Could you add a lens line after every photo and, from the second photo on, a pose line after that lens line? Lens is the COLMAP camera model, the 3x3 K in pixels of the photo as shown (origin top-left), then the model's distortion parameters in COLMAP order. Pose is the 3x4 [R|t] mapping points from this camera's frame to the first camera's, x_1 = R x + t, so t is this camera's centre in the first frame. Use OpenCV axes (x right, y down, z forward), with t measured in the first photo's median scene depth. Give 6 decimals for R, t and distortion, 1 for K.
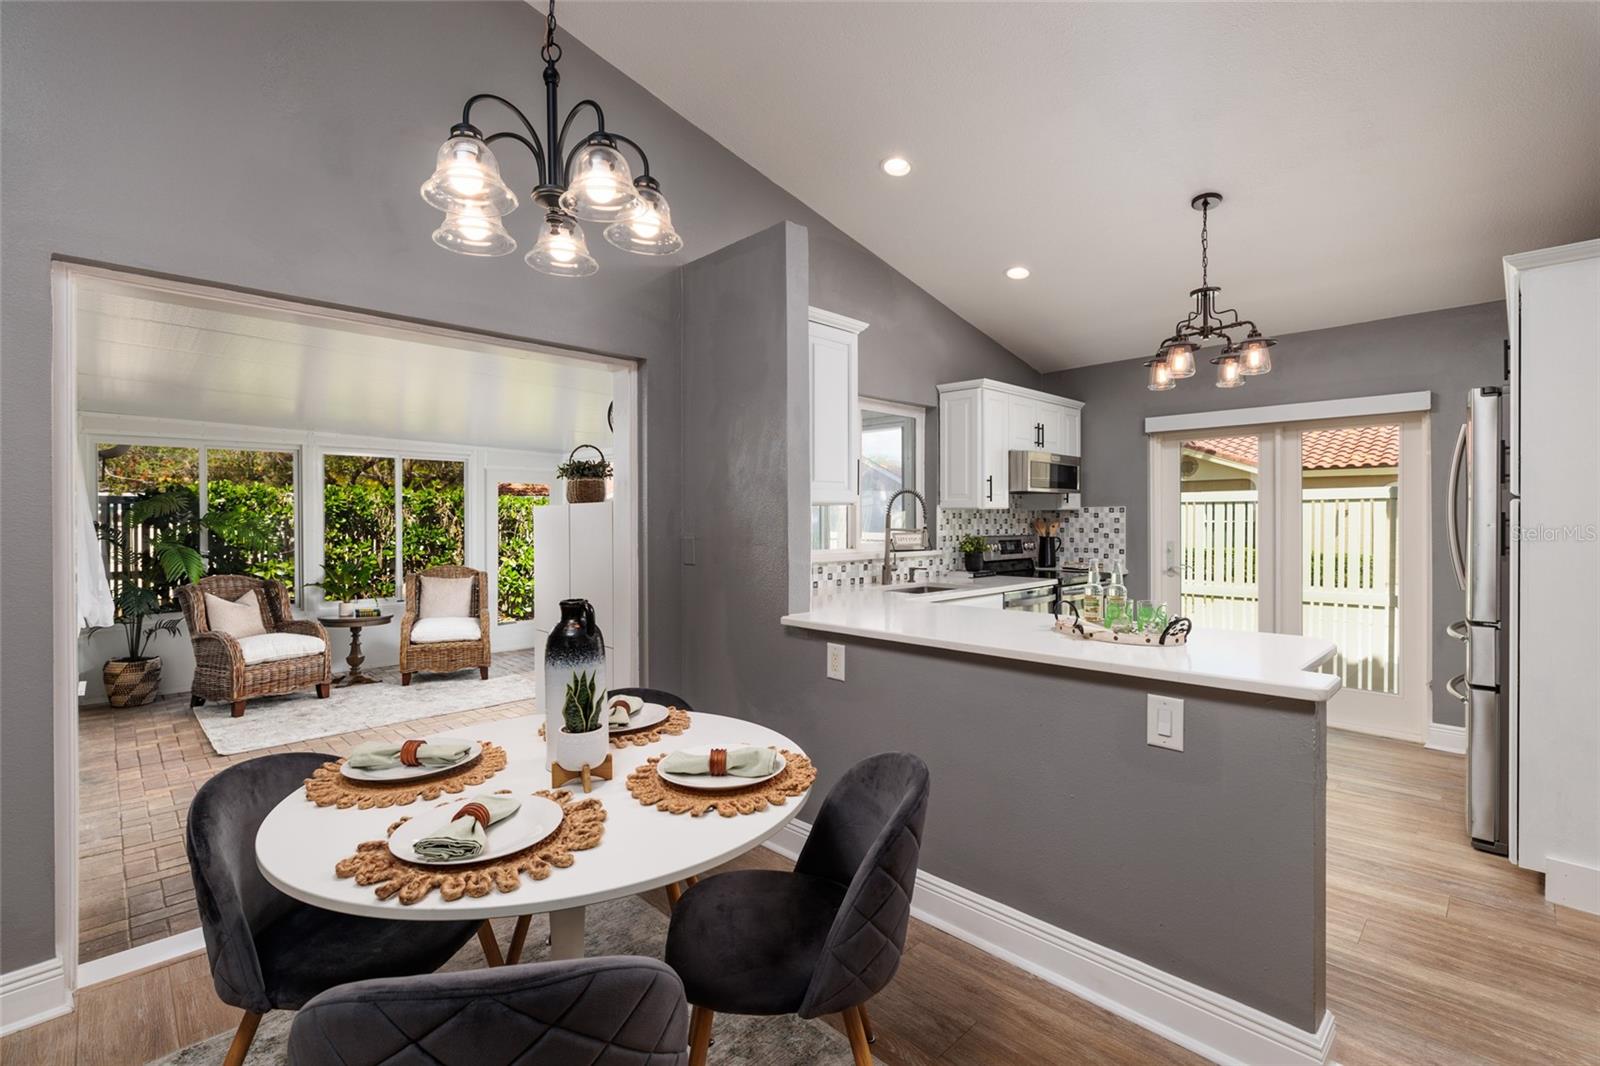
lens RADIAL K [[707.9, 0, 804.9], [0, 707.9, 524.0], [0, 0, 1]] dist [-0.002352, 0.000003]
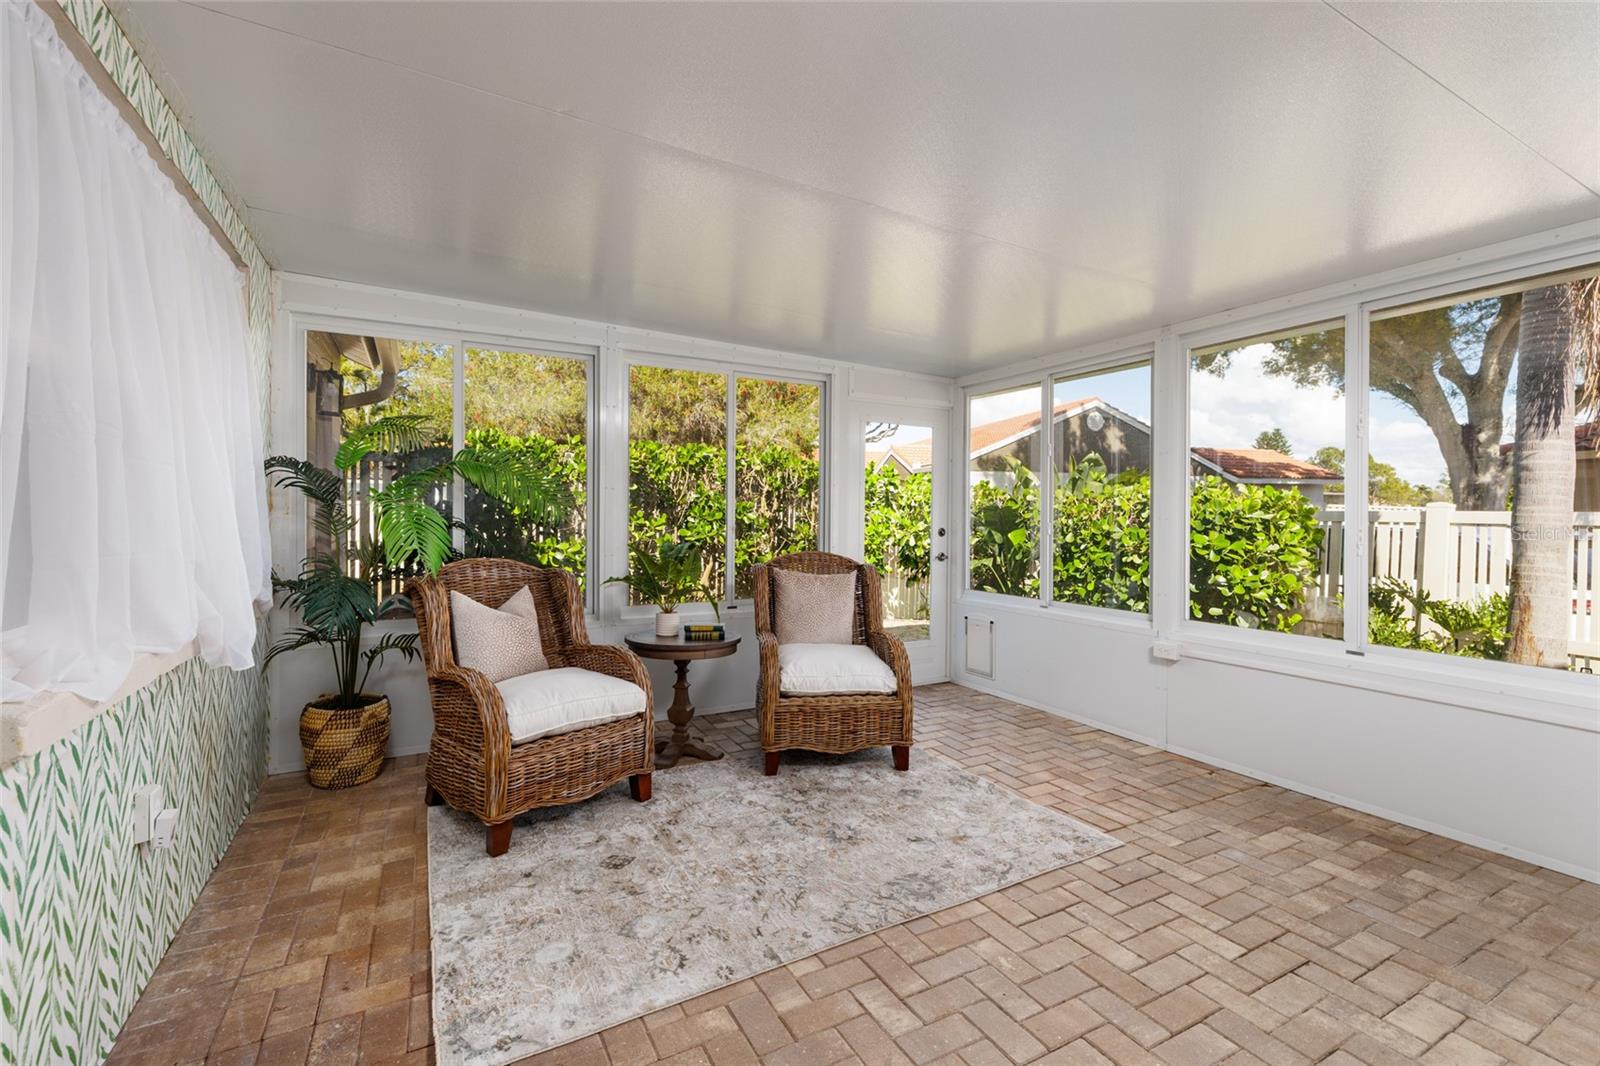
lens RADIAL K [[691.9, 0, 798.5], [0, 691.9, 524.4], [0, 0, 1]] dist [0.004703, 0.000454]
pose [[0.958427, 0.013542, -0.285016, -0.418232], [-0.011947, 0.999902, 0.007337, 0.038470], [0.285088, -0.003627, 0.958495, 0.534680]]
